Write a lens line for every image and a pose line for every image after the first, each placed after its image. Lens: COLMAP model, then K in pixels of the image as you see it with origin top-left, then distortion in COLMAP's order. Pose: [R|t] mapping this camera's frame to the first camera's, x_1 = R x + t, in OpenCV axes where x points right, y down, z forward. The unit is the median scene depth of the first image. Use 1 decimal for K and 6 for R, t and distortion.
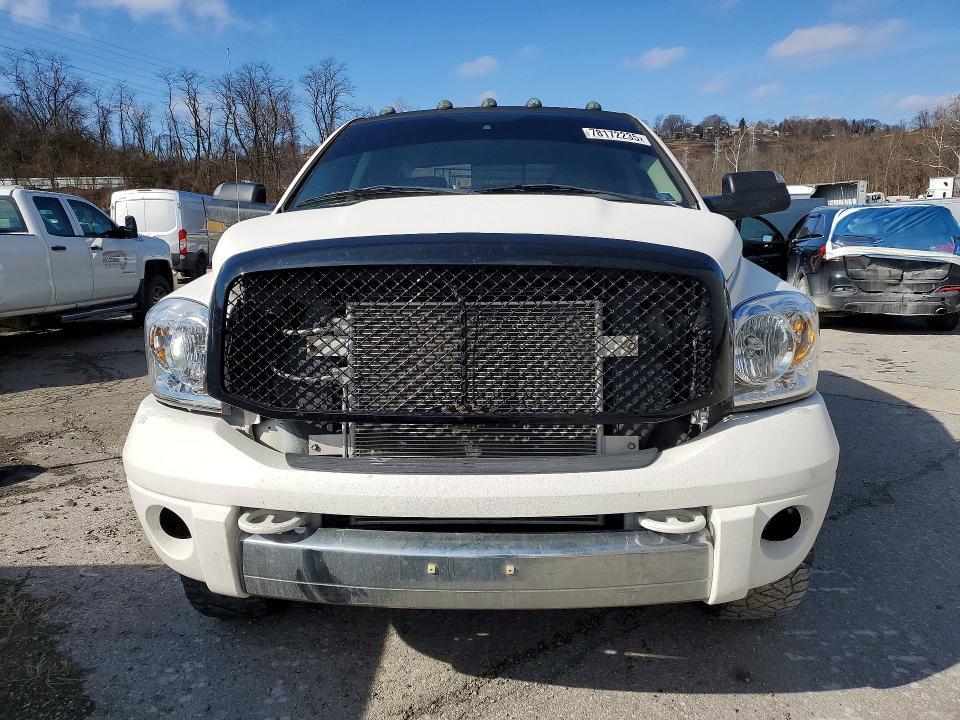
lens RADIAL K [[736.9, 0, 478.7], [0, 736.9, 360.8], [0, 0, 1]] dist [0.013946, 0.005257]
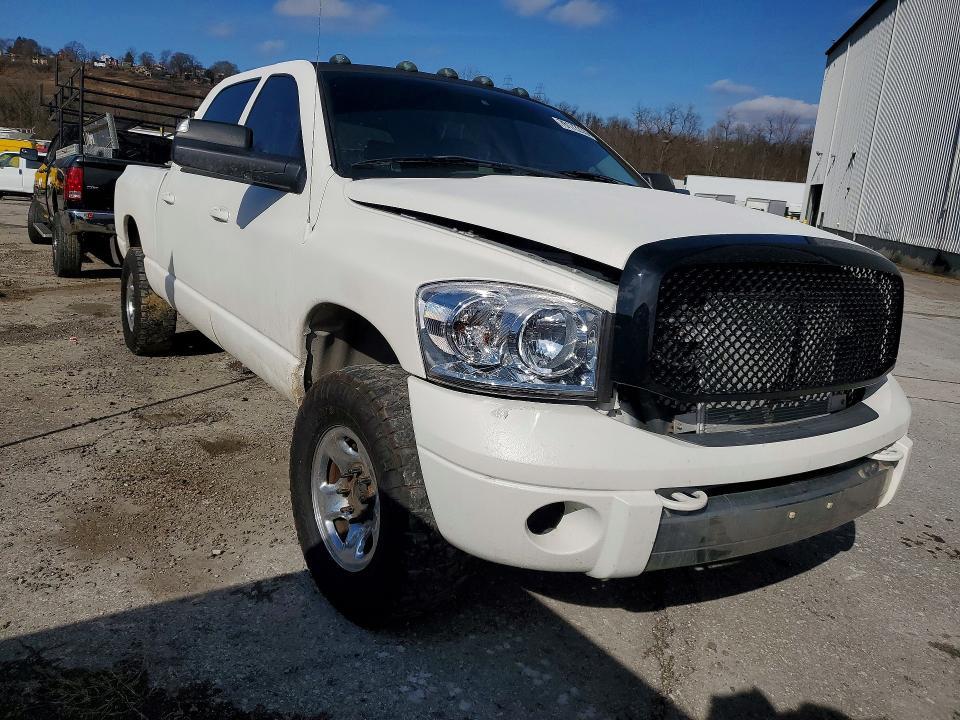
lens RADIAL K [[736.9, 0, 478.2], [0, 736.9, 356.8], [0, 0, 1]] dist [0.013946, 0.005257]
pose [[0.806096, -0.042115, 0.590284, -1.099277], [0.006430, 0.998029, 0.062425, -0.054966], [-0.591749, -0.046526, 0.804778, 0.306492]]
